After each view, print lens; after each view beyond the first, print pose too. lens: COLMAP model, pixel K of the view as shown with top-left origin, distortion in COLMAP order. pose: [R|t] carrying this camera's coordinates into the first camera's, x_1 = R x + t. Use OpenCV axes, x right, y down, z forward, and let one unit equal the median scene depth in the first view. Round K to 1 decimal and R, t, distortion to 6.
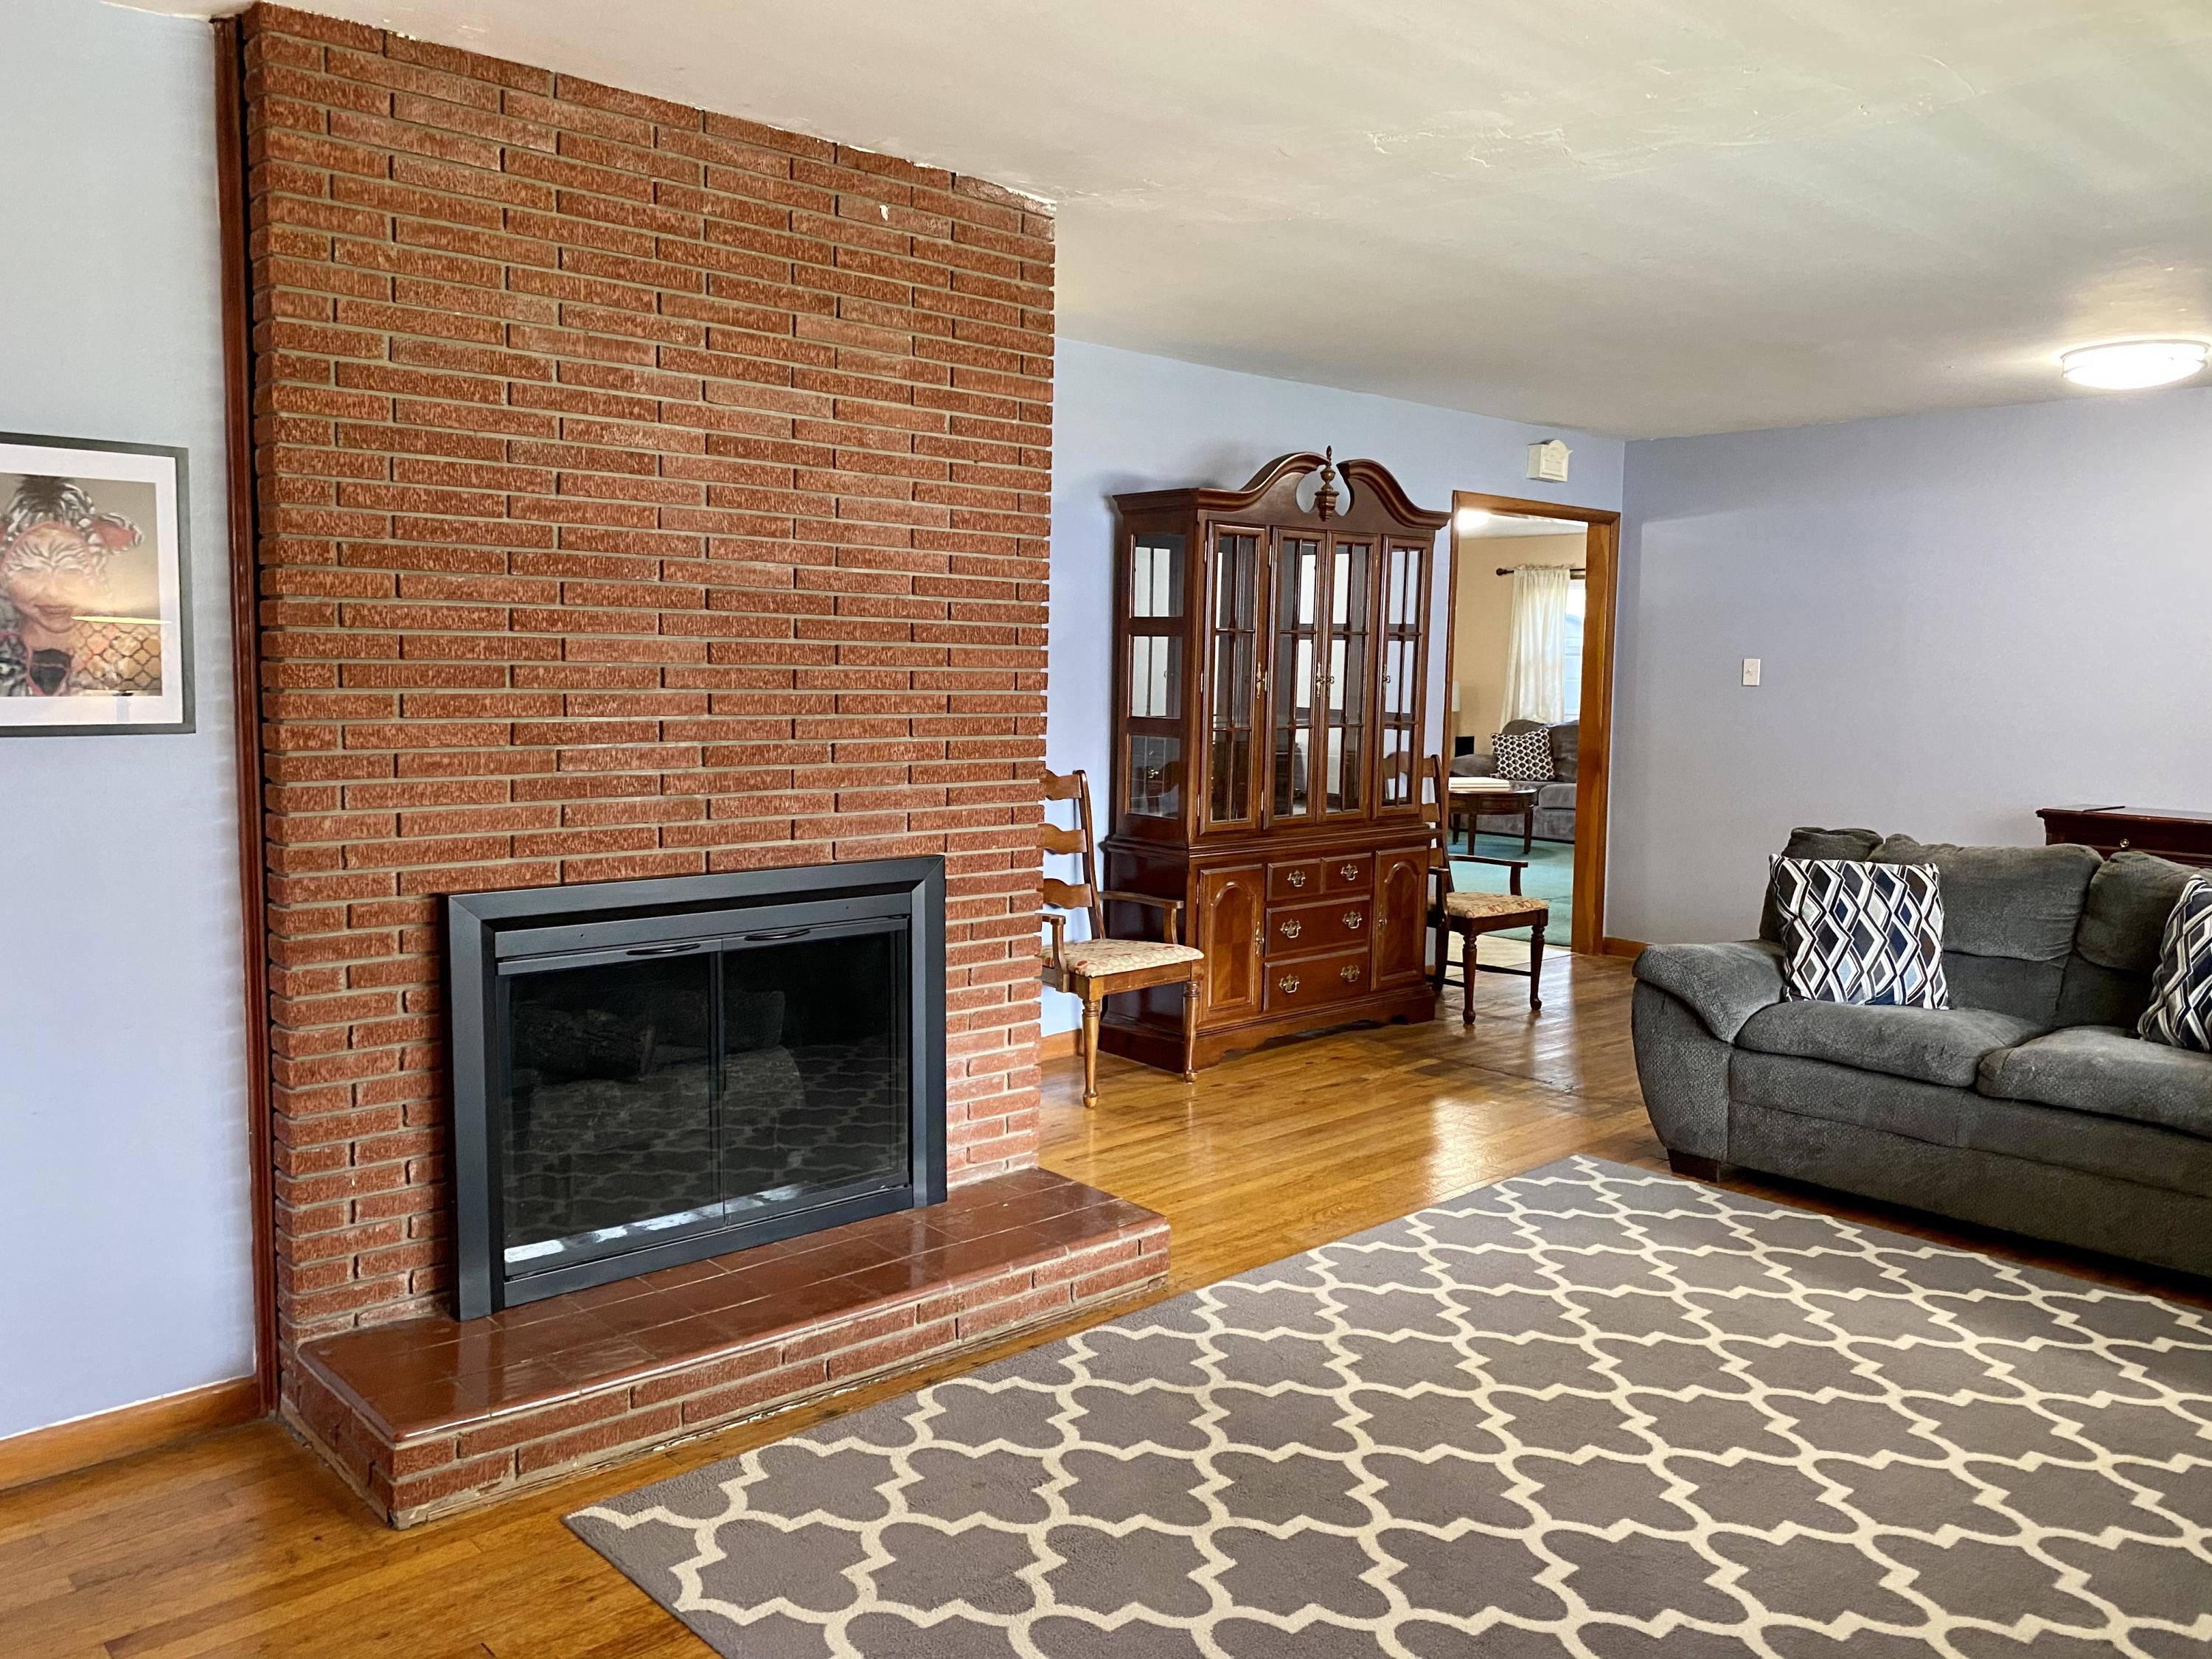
lens RADIAL K [[1688.5, 0, 1103.9], [0, 1688.5, 830.1], [0, 0, 1]] dist [0.025625, -0.048399]
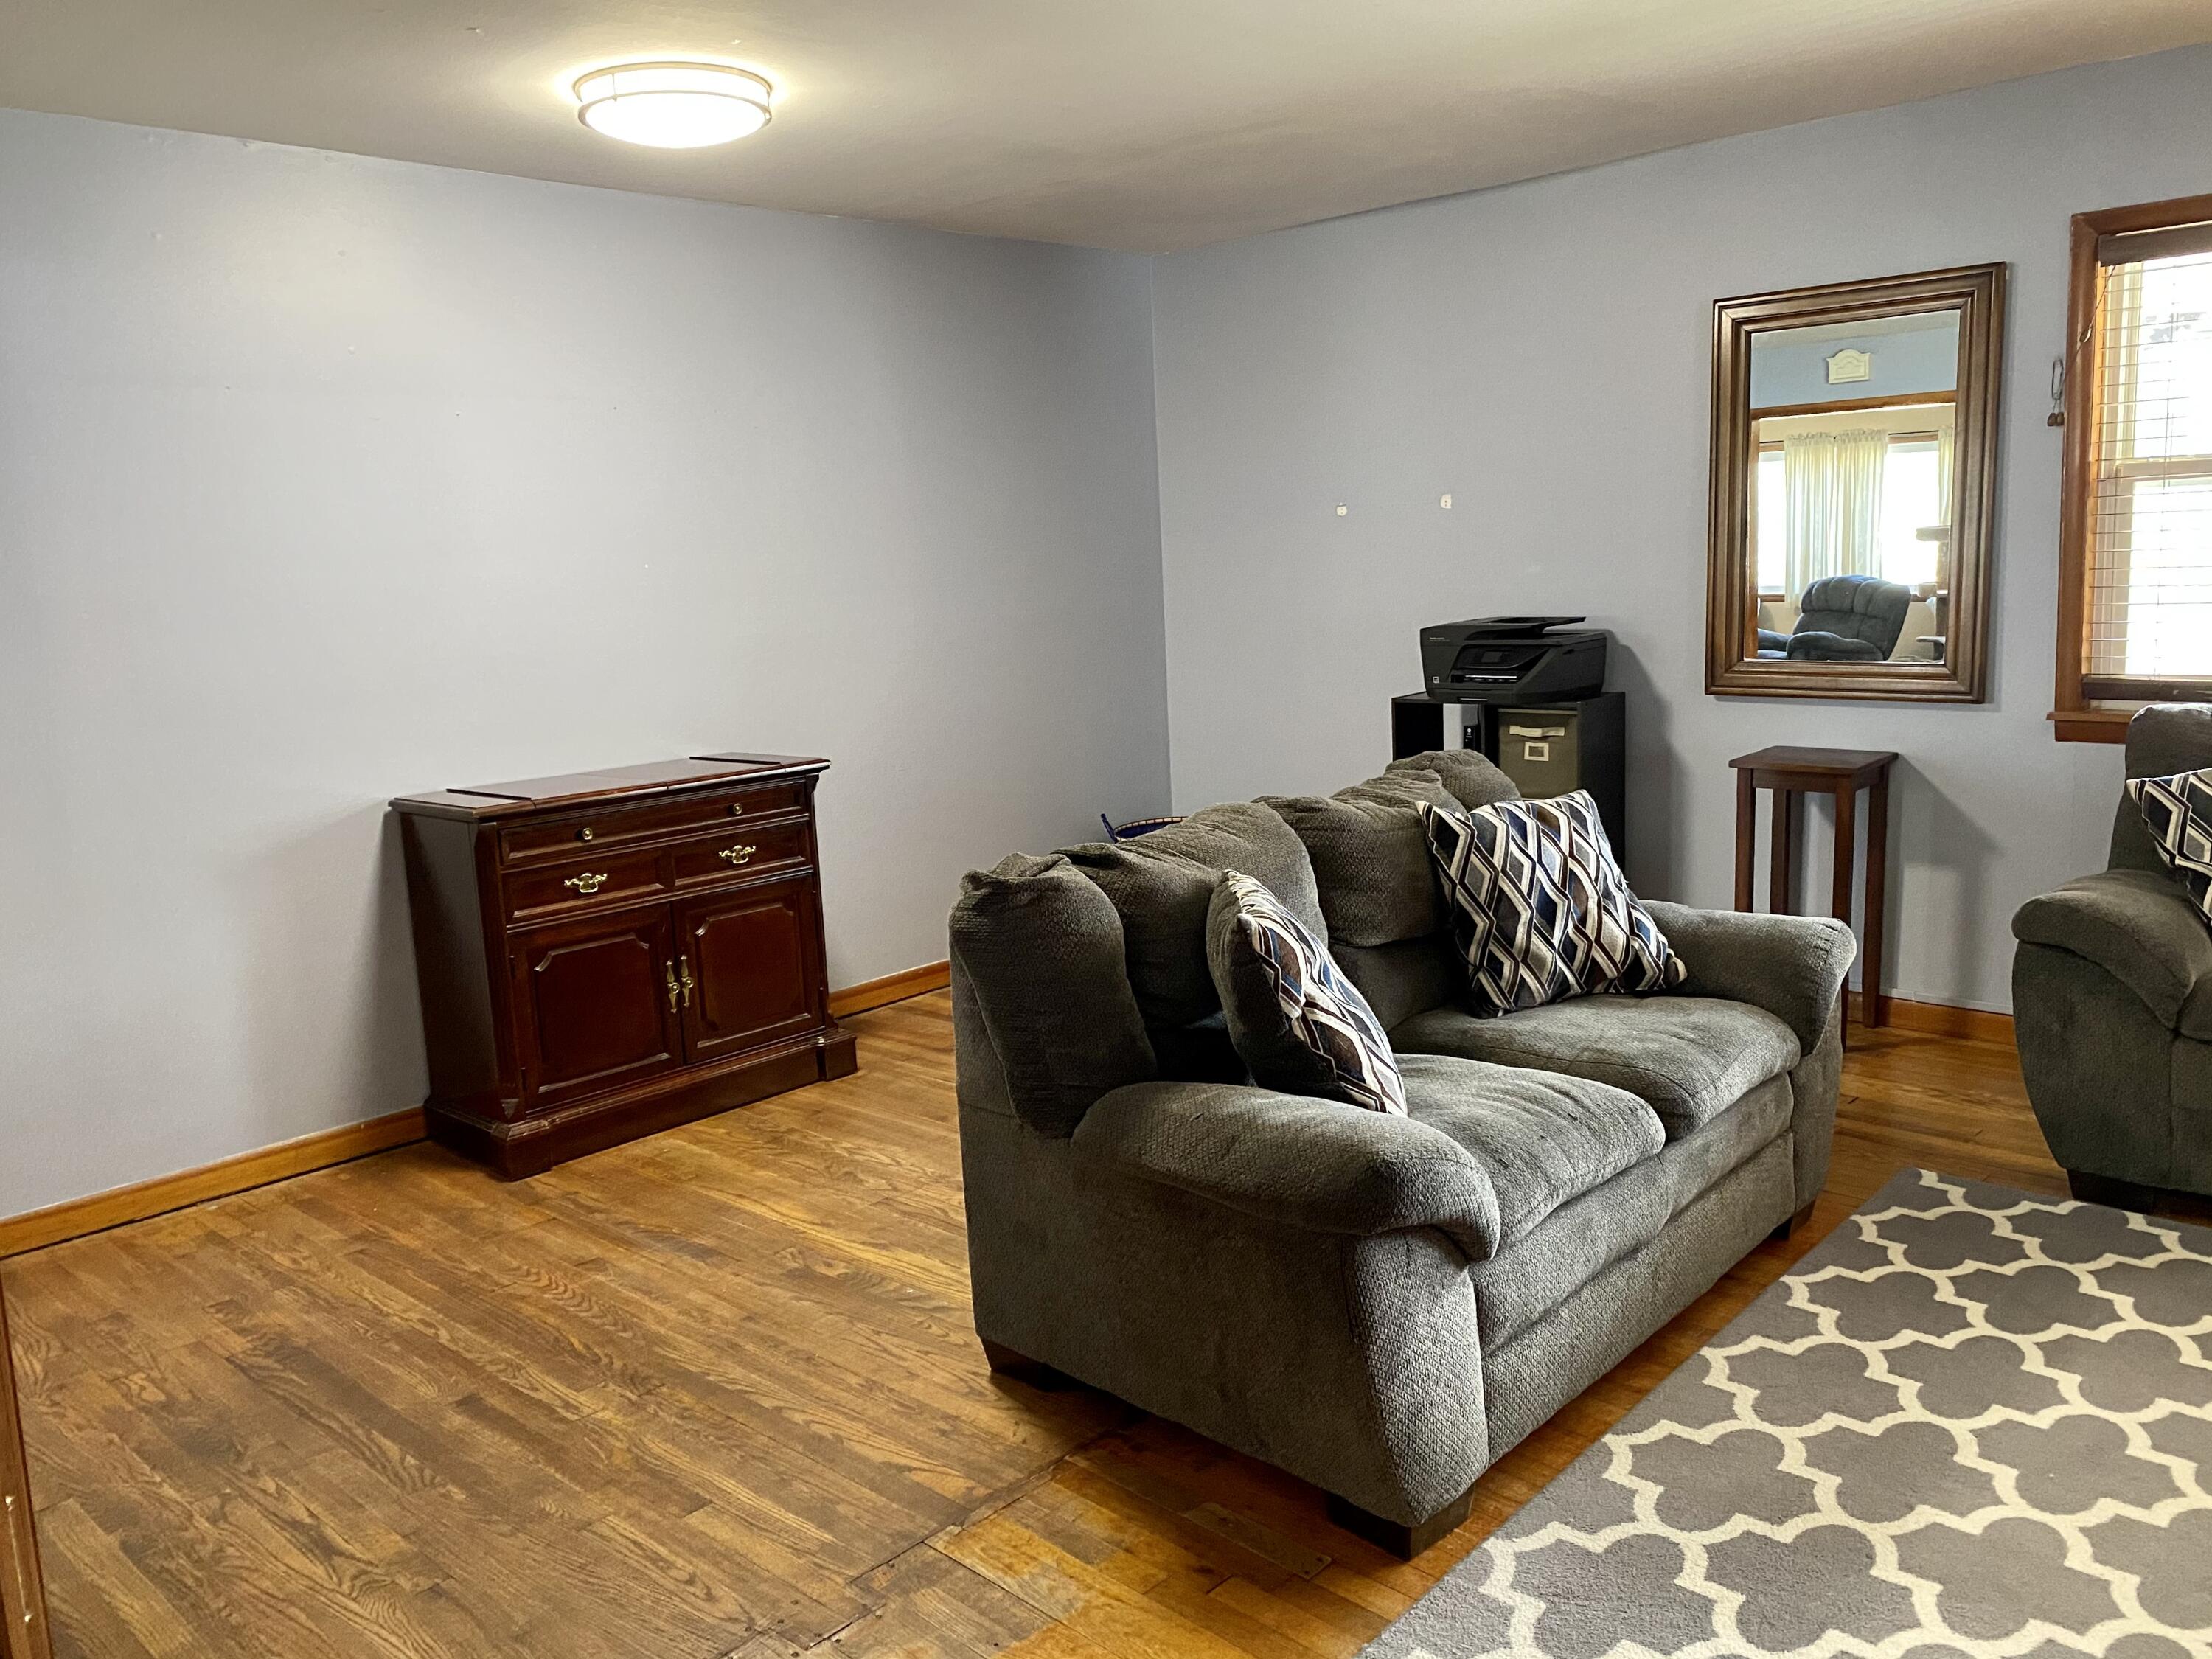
lens RADIAL K [[1688.5, 0, 1104.6], [0, 1688.5, 825.5], [0, 0, 1]] dist [0.025625, -0.048399]
pose [[-0.081490, -0.173040, 0.981538, -0.136036], [0.137927, 0.973380, 0.183052, -0.138815], [-0.987084, 0.150298, -0.055453, 1.295280]]
